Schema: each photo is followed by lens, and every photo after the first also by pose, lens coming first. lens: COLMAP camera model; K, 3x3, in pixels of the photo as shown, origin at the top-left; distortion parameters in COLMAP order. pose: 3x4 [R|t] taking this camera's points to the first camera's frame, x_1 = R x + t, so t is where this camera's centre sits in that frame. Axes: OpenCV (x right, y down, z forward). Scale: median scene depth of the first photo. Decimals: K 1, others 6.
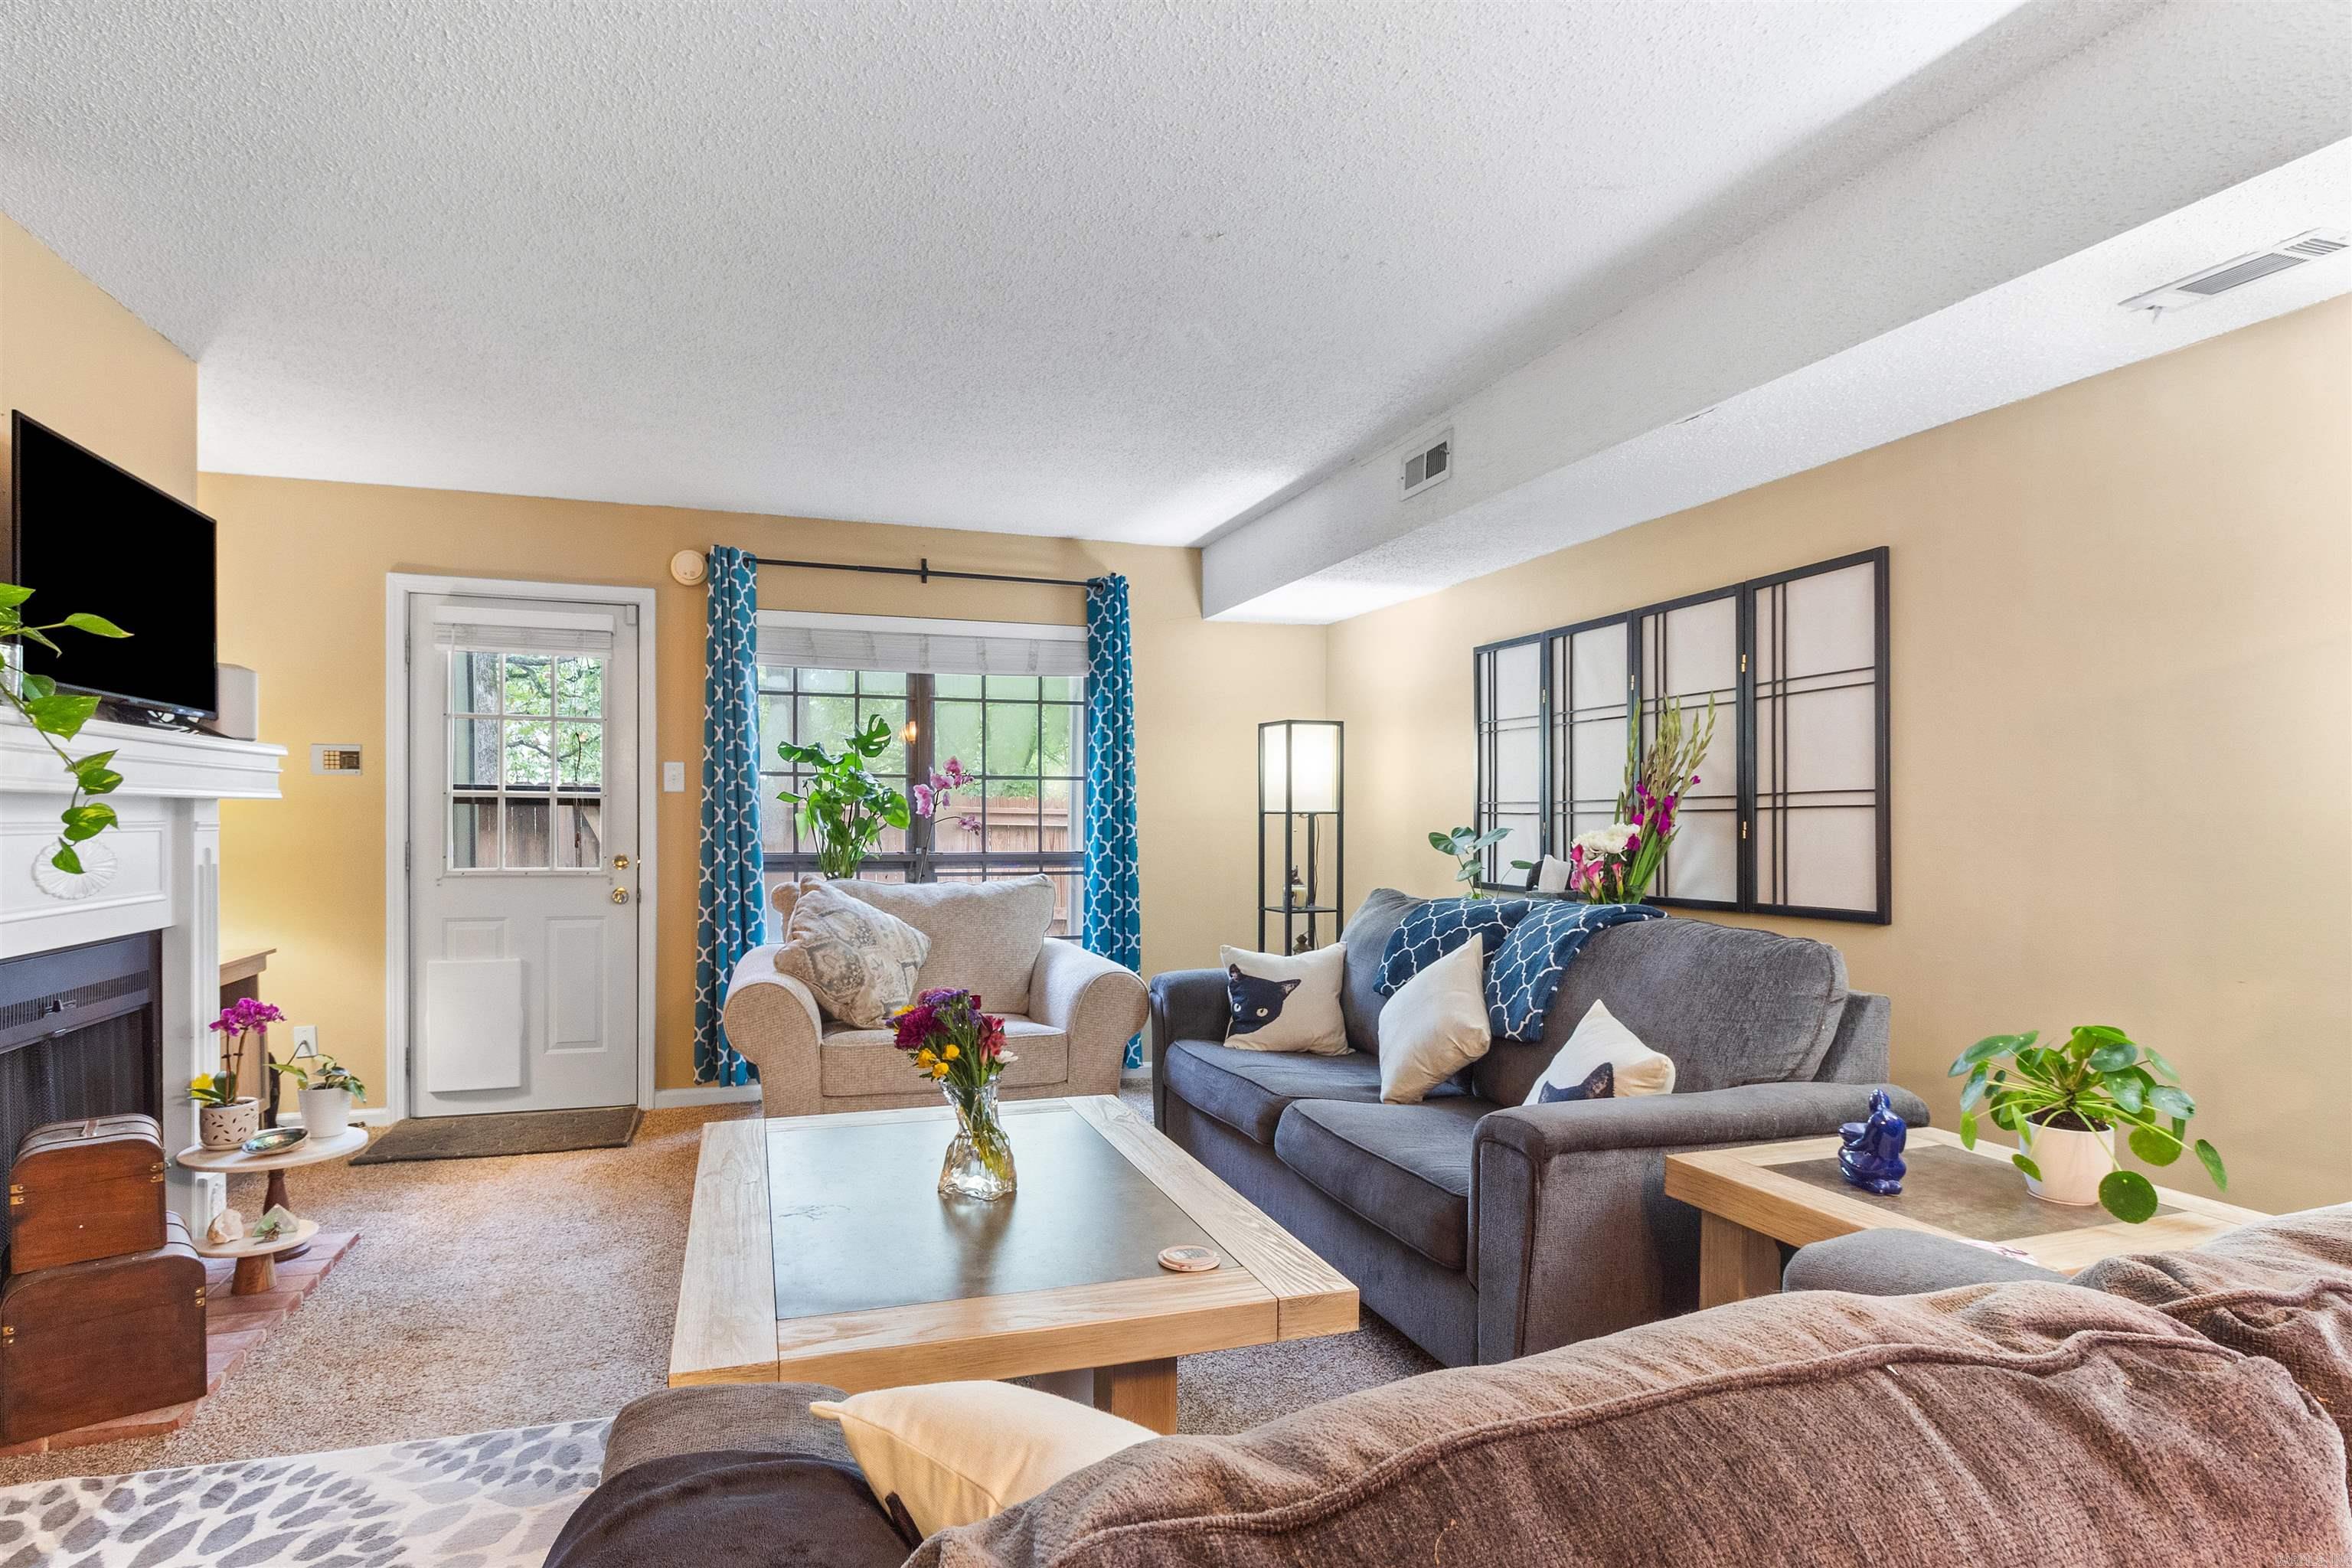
lens RADIAL K [[1251.8, 0, 1153.6], [0, 1251.8, 814.4], [0, 0, 1]] dist [0.001926, 0.000419]
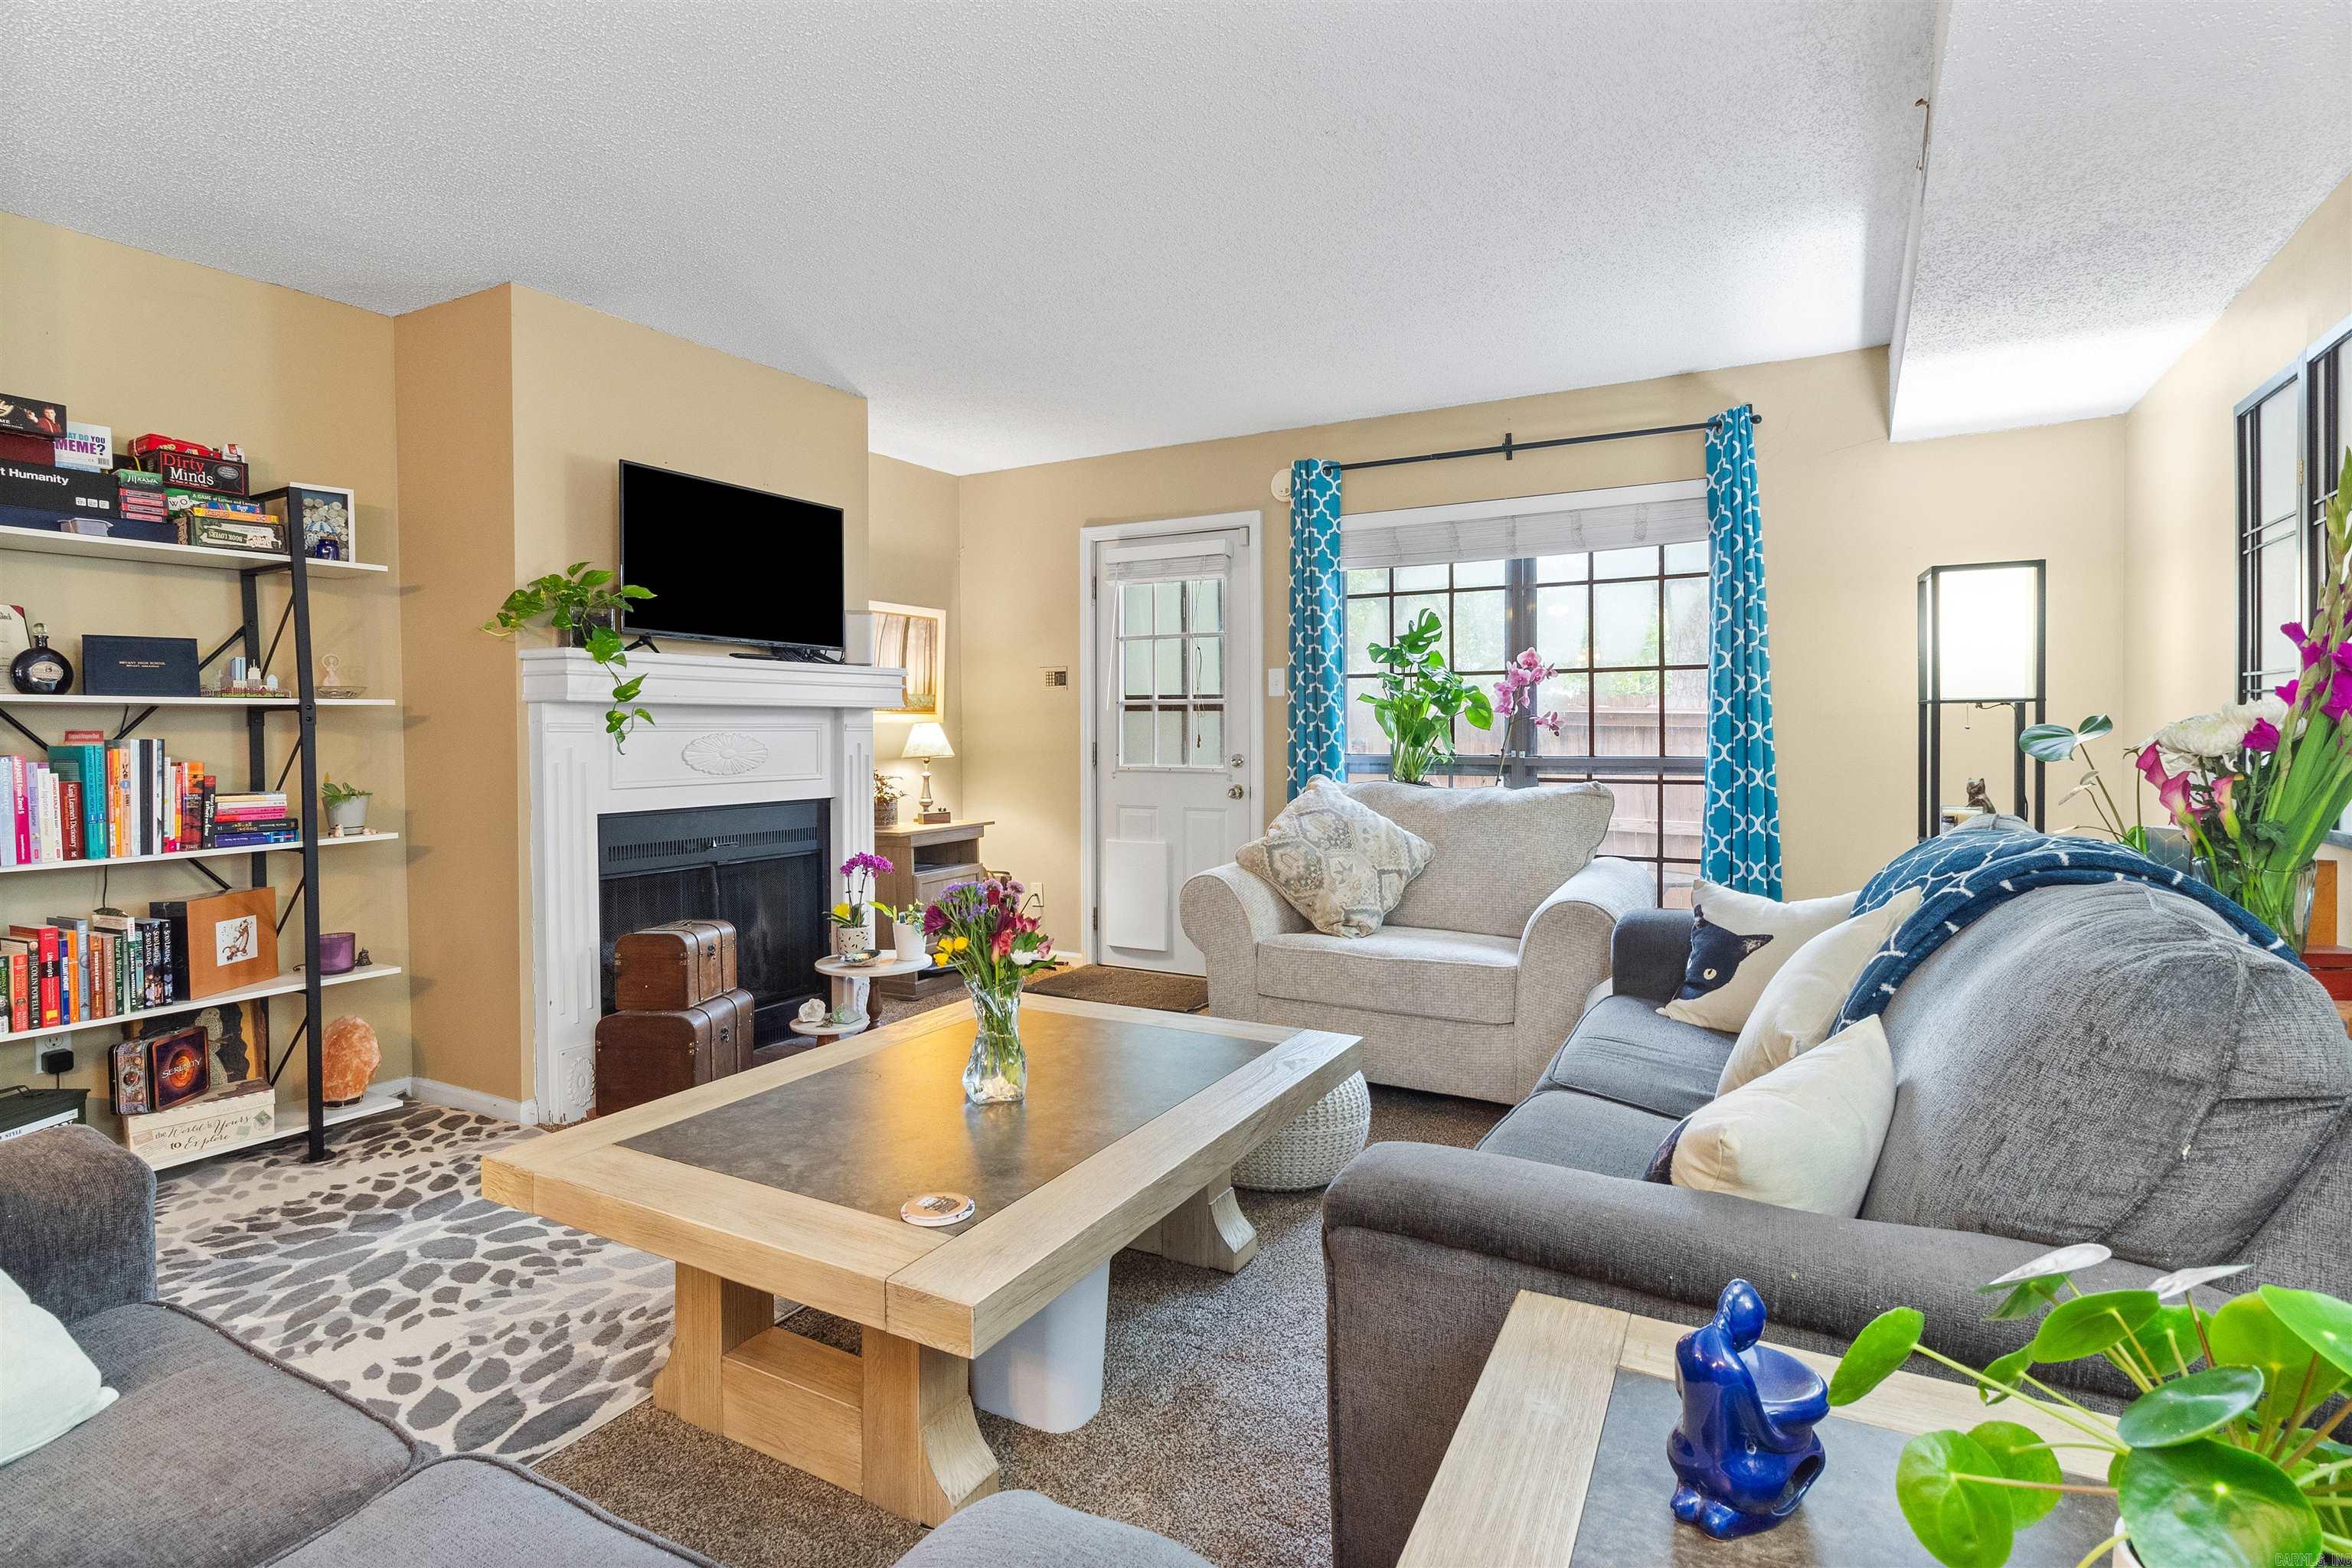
lens RADIAL K [[1196.4, 0, 1150.2], [0, 1196.4, 736.7], [0, 0, 1]] dist [0.000555, -0.000355]
pose [[0.664224, -0.003292, -0.747527, 0.374504], [0.008415, 0.999960, 0.003074, 0.015097], [0.747486, -0.008332, 0.664225, 0.286180]]
